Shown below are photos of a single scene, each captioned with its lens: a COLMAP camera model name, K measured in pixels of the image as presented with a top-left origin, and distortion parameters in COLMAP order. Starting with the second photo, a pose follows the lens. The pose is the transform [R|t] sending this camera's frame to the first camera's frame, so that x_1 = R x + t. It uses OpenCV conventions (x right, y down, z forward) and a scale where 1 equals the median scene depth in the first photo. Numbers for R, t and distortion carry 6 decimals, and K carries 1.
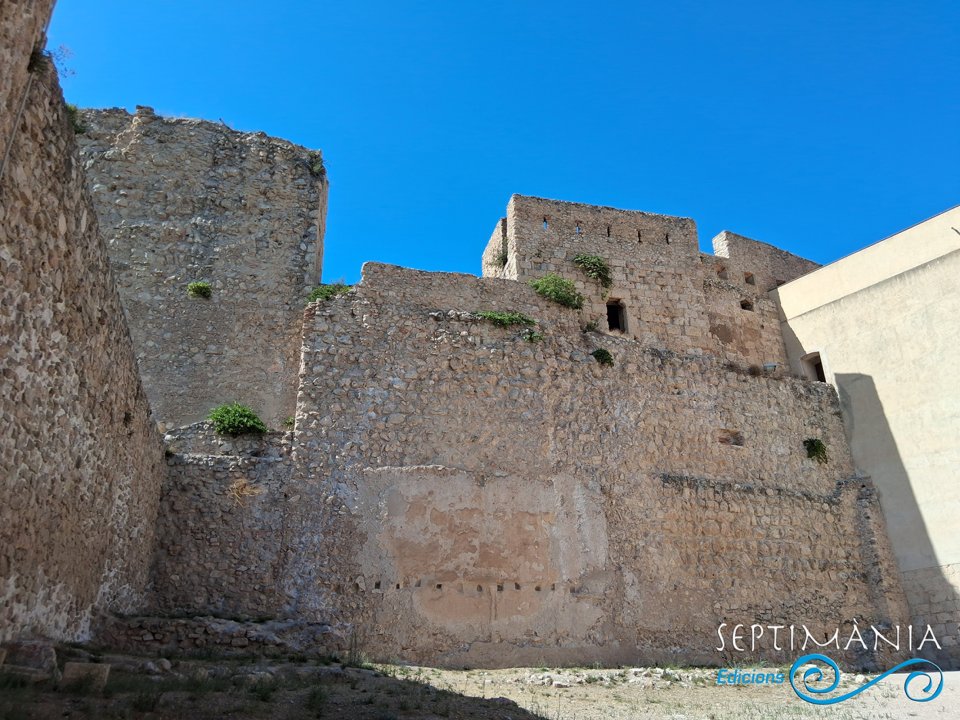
lens RADIAL K [[725.2, 0, 480.0], [0, 725.2, 360.0], [0, 0, 1]] dist [0.140107, -0.250822]
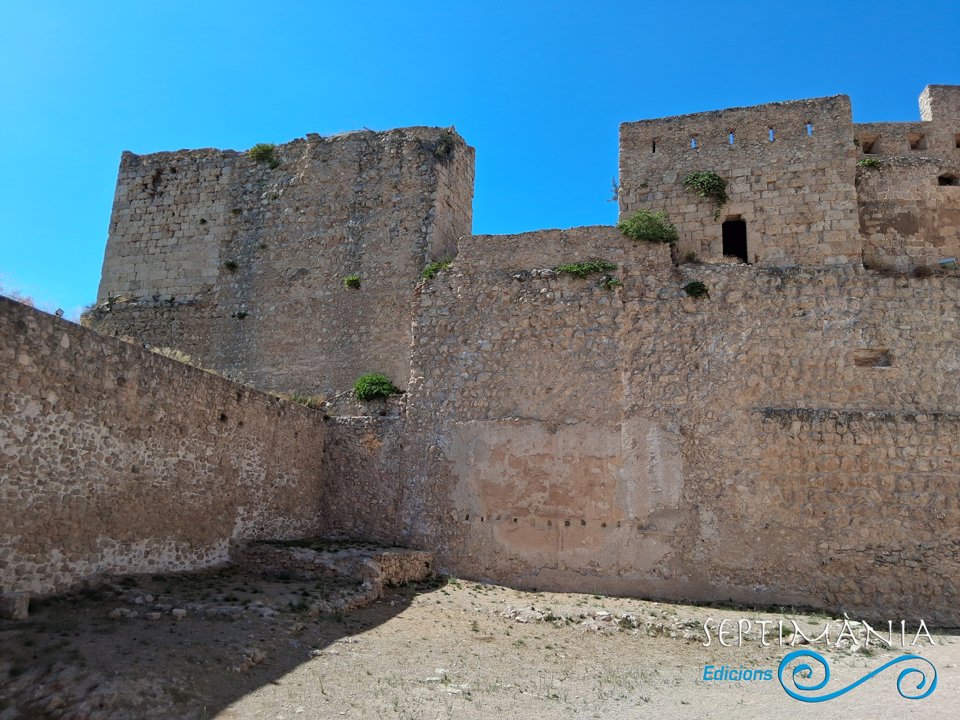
lens RADIAL K [[725.2, 0, 480.0], [0, 725.2, 360.0], [0, 0, 1]] dist [0.140107, -0.250822]
pose [[0.845887, -0.071387, -0.528564, 0.458262], [0.158938, 0.979717, 0.122036, -0.081818], [0.509131, -0.187238, 0.840076, 0.030072]]
